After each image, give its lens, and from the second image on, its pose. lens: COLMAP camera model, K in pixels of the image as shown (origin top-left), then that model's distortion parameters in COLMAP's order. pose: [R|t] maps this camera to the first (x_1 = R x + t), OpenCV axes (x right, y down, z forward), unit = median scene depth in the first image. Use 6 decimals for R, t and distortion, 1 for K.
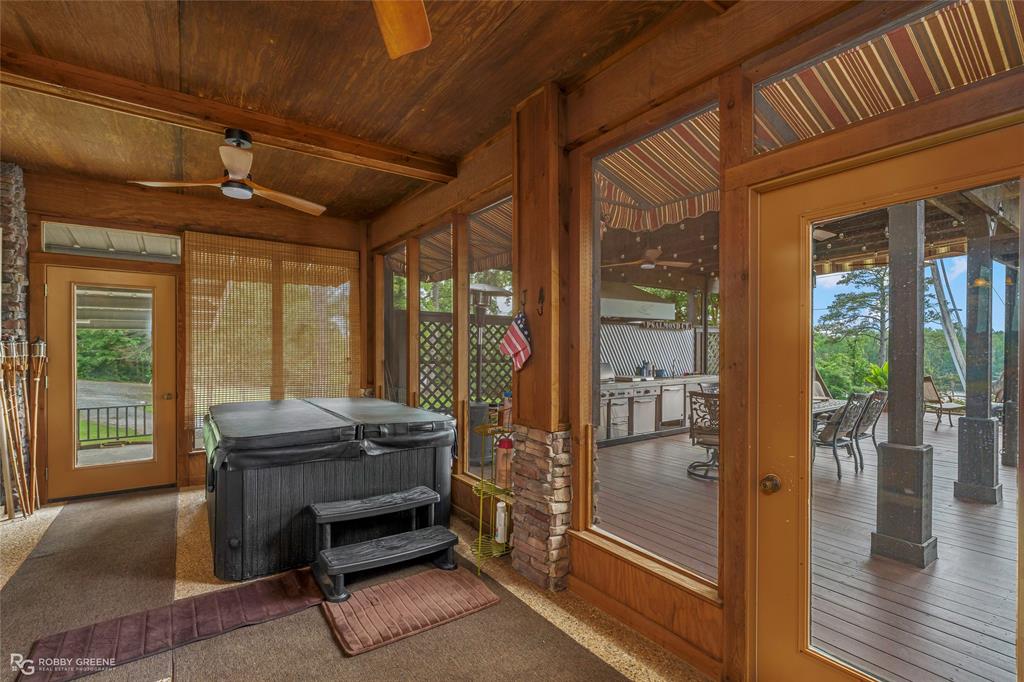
lens RADIAL K [[471.5, 0, 510.8], [0, 471.5, 358.4], [0, 0, 1]] dist [-0.000849, -0.000333]
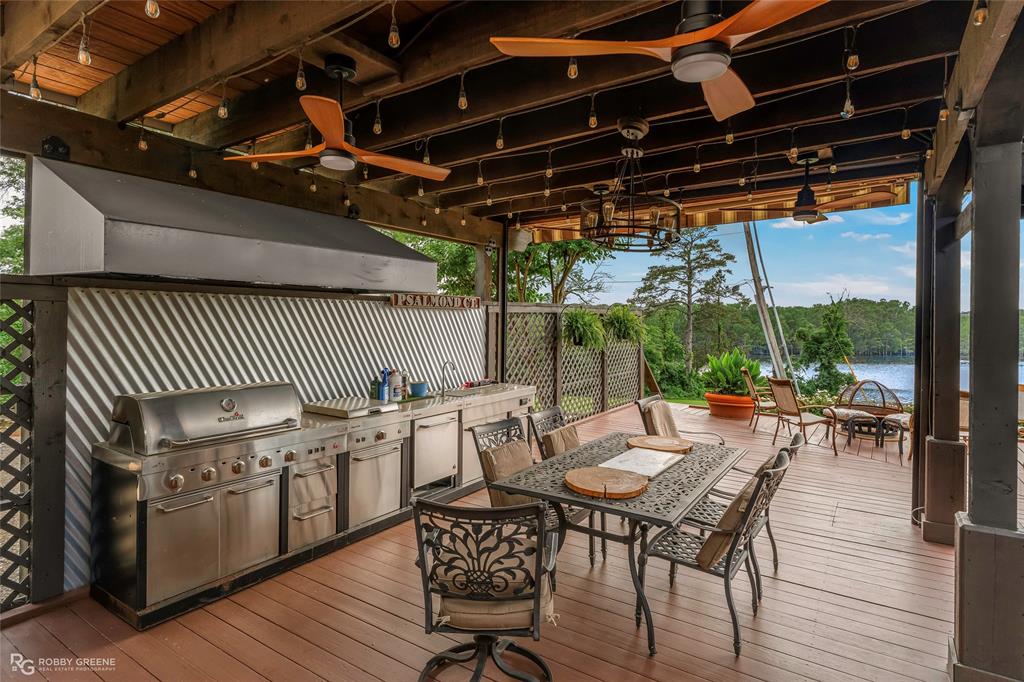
lens RADIAL K [[546.9, 0, 512.1], [0, 546.9, 336.8], [0, 0, 1]] dist [-0.001089, -0.000159]
pose [[0.934153, -0.000125, 0.356873, 0.299517], [-0.005112, 0.999893, 0.013731, -0.060730], [-0.356836, -0.014651, 0.934052, 0.580115]]
